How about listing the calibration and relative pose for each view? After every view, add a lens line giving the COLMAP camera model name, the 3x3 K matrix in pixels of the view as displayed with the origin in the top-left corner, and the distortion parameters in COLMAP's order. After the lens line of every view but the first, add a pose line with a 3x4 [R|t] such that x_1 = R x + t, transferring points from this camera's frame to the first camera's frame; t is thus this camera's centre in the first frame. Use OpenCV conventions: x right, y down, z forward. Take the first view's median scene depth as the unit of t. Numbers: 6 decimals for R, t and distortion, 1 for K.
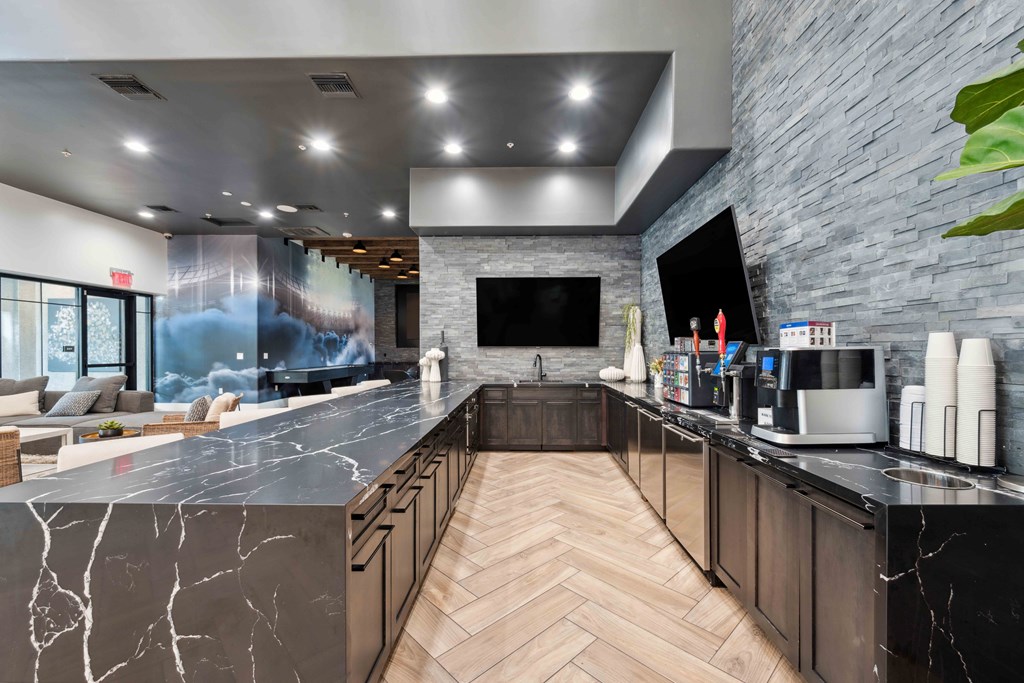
lens RADIAL K [[411.0, 0, 513.8], [0, 411.0, 353.8], [0, 0, 1]] dist [-0.000814, -0.000221]
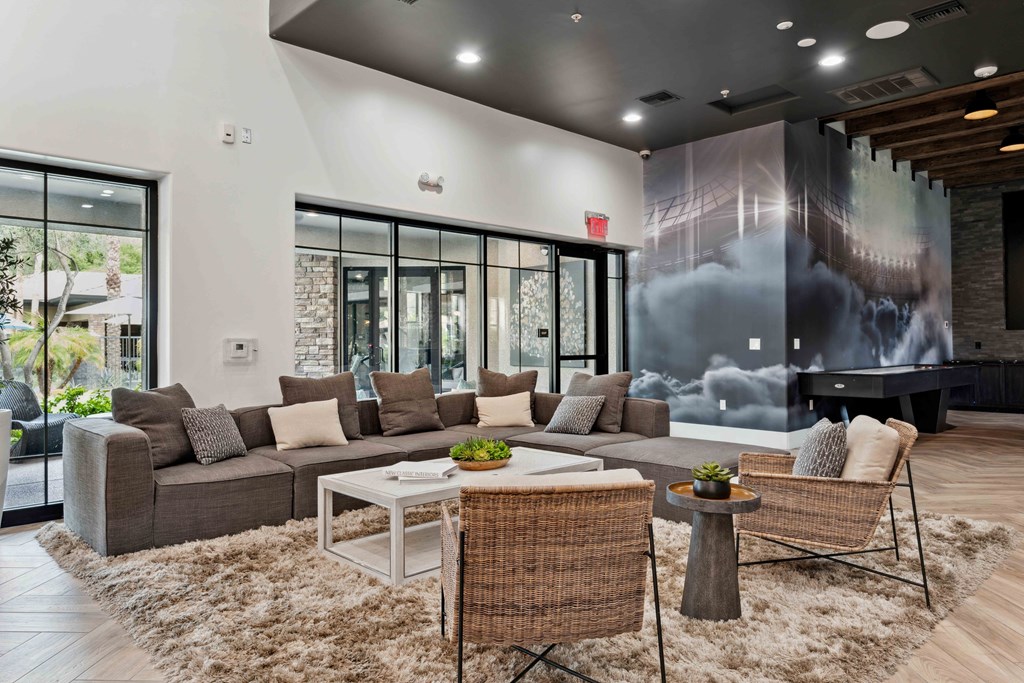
lens RADIAL K [[706.5, 0, 512.0], [0, 706.5, 341.5], [0, 0, 1]] dist [-0.002780, -0.000385]
pose [[0.701095, -0.005636, -0.713046, -0.212353], [-0.000386, 0.999966, -0.008283, 0.010138], [0.713068, 0.006083, 0.701068, 0.093922]]
